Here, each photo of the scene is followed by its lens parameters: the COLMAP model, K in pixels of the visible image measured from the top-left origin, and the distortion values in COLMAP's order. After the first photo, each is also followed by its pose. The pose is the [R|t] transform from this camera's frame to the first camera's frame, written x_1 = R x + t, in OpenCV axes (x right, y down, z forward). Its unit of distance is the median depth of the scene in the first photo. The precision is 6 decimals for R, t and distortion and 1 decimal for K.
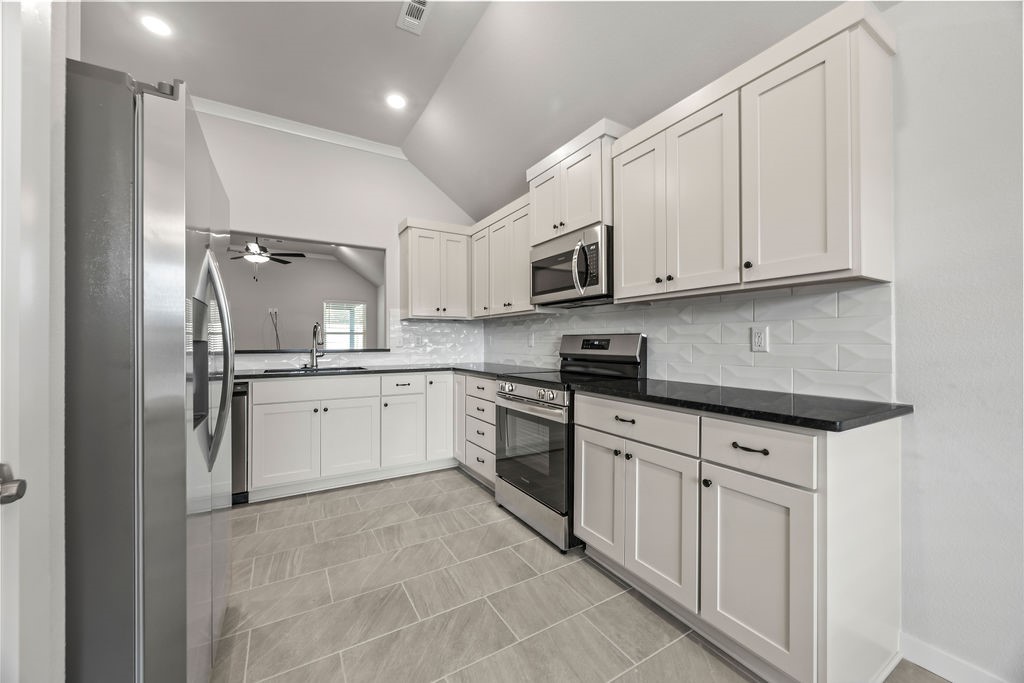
lens RADIAL K [[382.5, 0, 508.8], [0, 382.5, 344.2], [0, 0, 1]] dist [-0.002412, -0.000133]
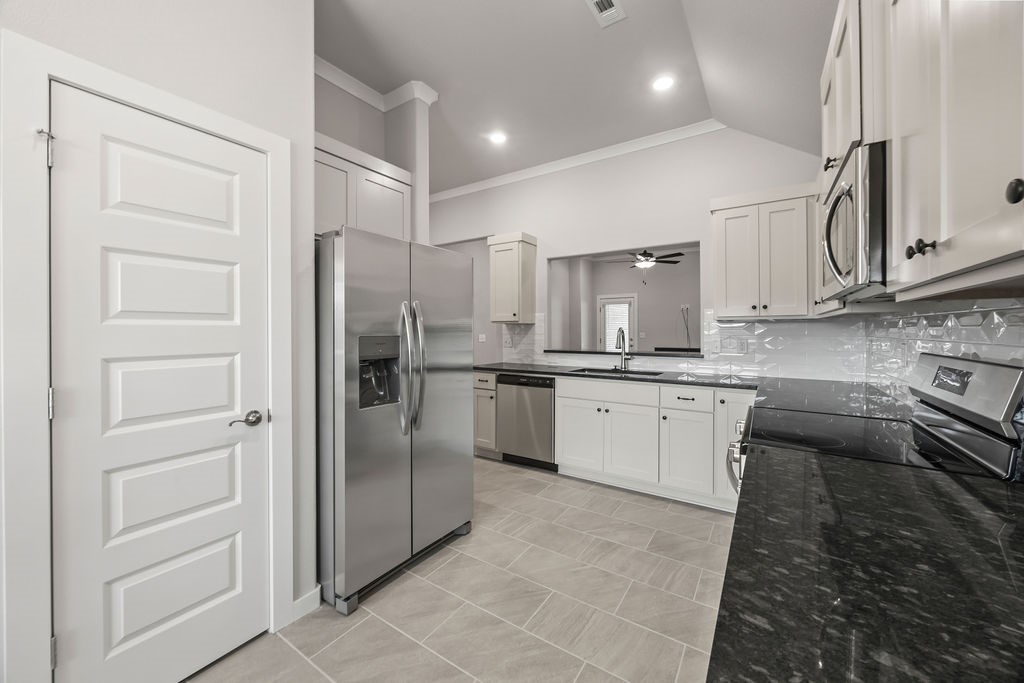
lens RADIAL K [[389.1, 0, 507.2], [0, 389.1, 338.2], [0, 0, 1]] dist [-0.001826, -0.000104]
pose [[0.432175, 0.018994, -0.901590, 0.407520], [-0.005046, 0.999813, 0.018645, -0.055624], [0.901776, -0.003508, 0.432190, 0.292947]]
